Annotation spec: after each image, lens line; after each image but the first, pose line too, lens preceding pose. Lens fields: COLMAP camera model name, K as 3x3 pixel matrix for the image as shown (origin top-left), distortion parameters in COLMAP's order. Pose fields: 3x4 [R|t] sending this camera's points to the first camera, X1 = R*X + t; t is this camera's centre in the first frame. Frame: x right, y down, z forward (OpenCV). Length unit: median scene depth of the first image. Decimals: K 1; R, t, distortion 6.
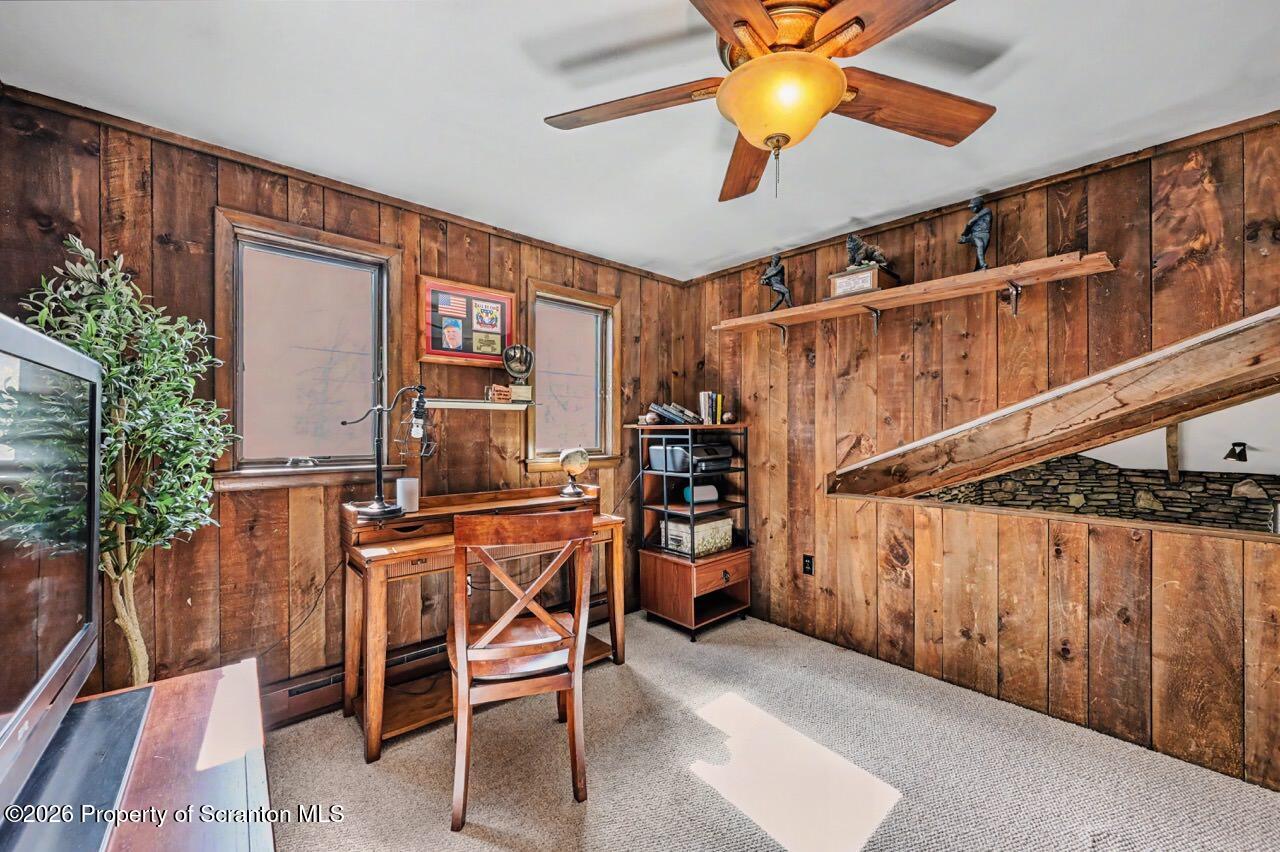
lens RADIAL K [[502.0, 0, 641.9], [0, 502.0, 429.8], [0, 0, 1]] dist [-0.000807, -0.000052]
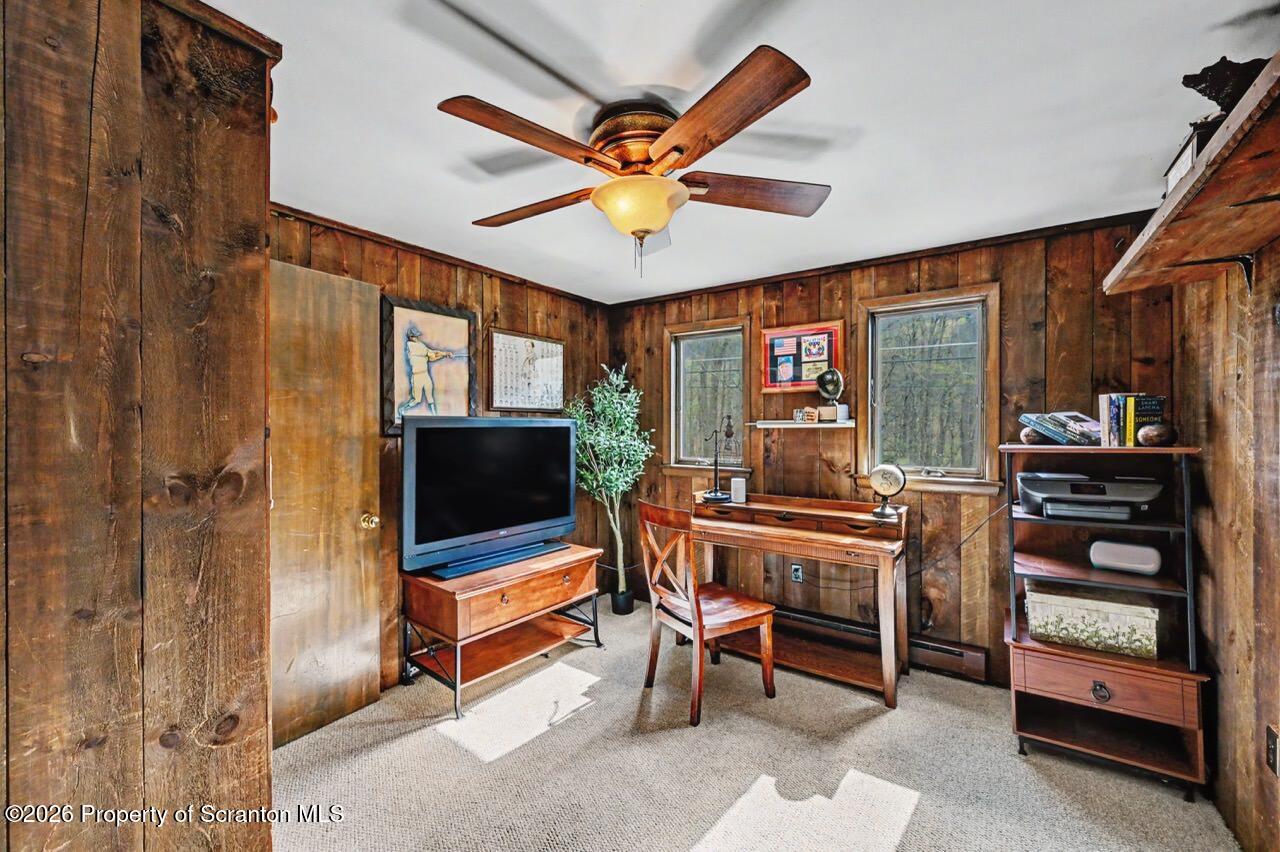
lens RADIAL K [[519.0, 0, 640.0], [0, 519.0, 426.0], [0, 0, 1]] dist [-0.000197, 0.000146]
pose [[0.208169, -0.001873, -0.978091, 0.769322], [0.001015, 0.999998, -0.001699, -0.042559], [0.978092, -0.000639, 0.208170, 0.348512]]
